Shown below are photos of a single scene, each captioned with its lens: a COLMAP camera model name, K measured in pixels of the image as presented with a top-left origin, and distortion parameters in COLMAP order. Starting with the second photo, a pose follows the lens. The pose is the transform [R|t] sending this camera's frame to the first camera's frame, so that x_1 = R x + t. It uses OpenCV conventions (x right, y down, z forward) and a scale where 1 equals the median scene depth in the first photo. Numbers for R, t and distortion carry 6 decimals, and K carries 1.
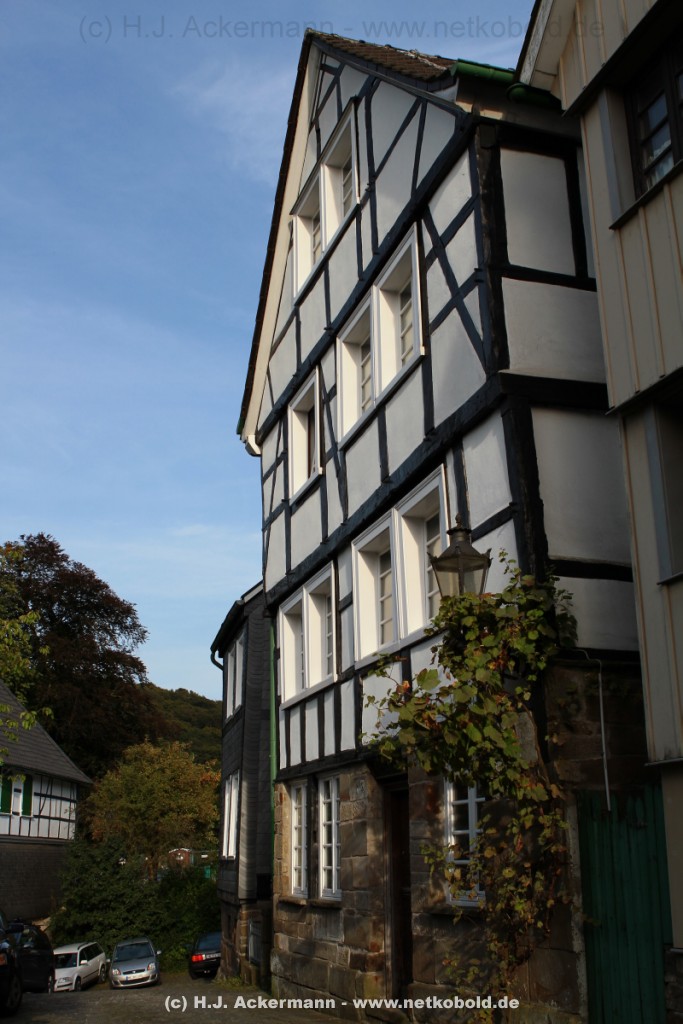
lens RADIAL K [[1140.2, 0, 341.5], [0, 1140.2, 512.0], [0, 0, 1]] dist [-0.123878, 0.121577]
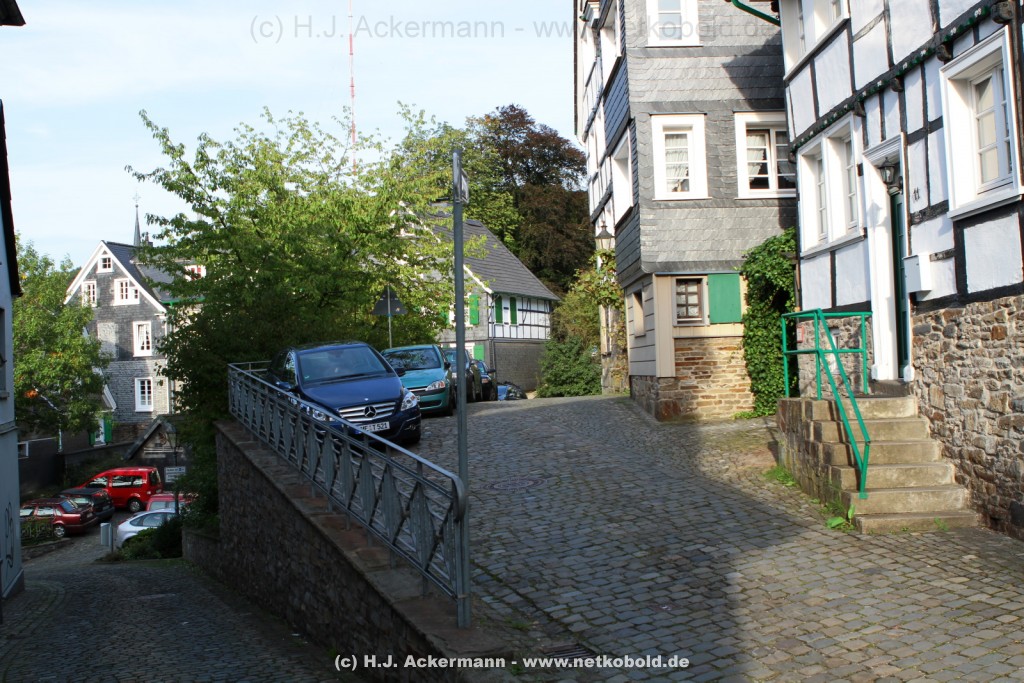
lens RADIAL K [[1140.2, 0, 512.0], [0, 1140.2, 341.5], [0, 0, 1]] dist [-0.123878, 0.121577]
pose [[0.957491, -0.033441, -0.286517, 0.139107], [0.112322, 0.958088, 0.263536, -0.099205], [0.265696, -0.284515, 0.921117, -0.372554]]
